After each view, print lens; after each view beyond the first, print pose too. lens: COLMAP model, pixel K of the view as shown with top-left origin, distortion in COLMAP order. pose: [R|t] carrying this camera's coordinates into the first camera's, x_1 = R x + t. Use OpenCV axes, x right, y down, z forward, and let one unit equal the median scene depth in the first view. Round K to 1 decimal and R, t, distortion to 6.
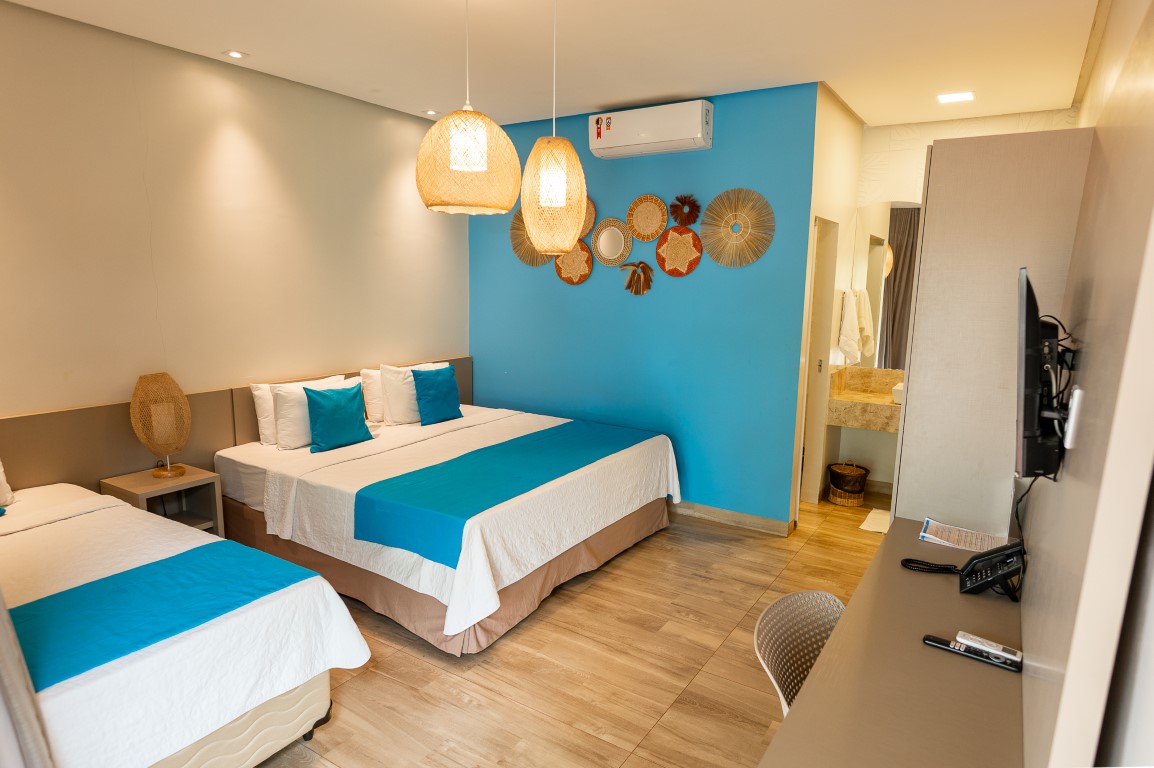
lens RADIAL K [[689.5, 0, 579.4], [0, 689.5, 384.7], [0, 0, 1]] dist [0.007162, -0.001839]
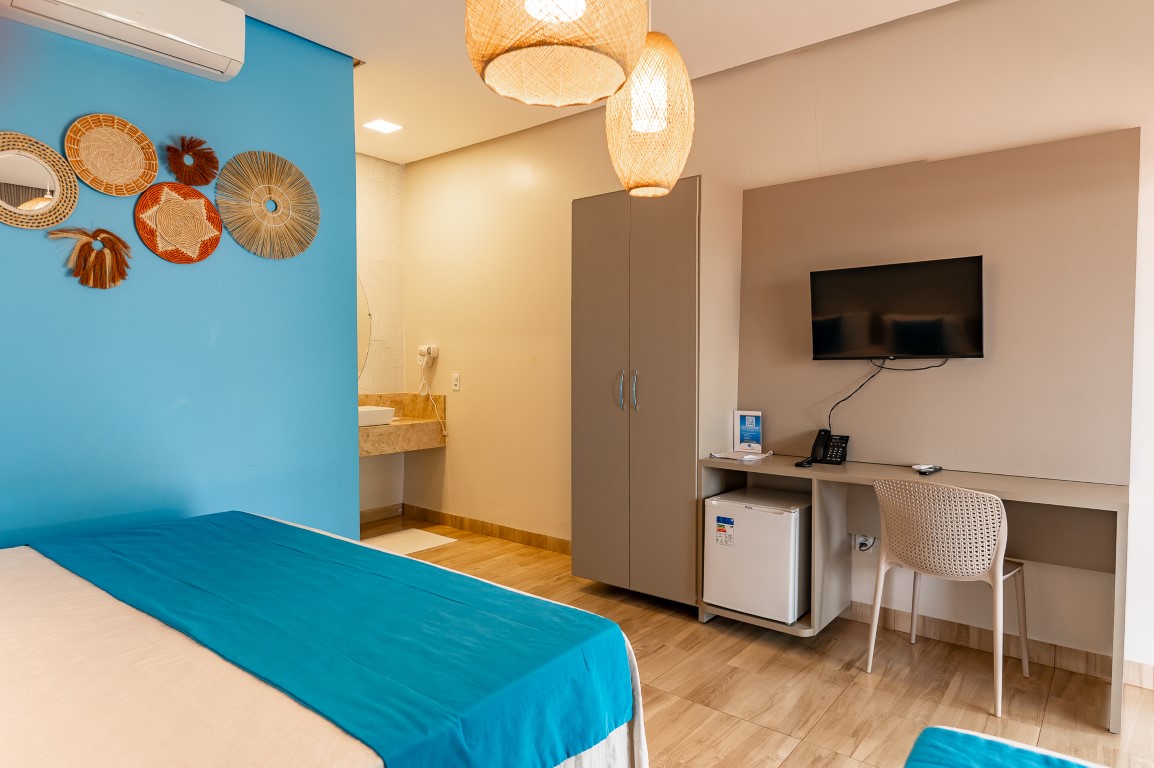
lens RADIAL K [[689.5, 0, 586.6], [0, 689.5, 385.2], [0, 0, 1]] dist [0.007162, -0.001839]
pose [[0.075115, -0.049157, 0.995962, -0.461136], [0.155452, 0.987150, 0.036998, -0.014148], [-0.984983, 0.152046, 0.081792, 0.608614]]
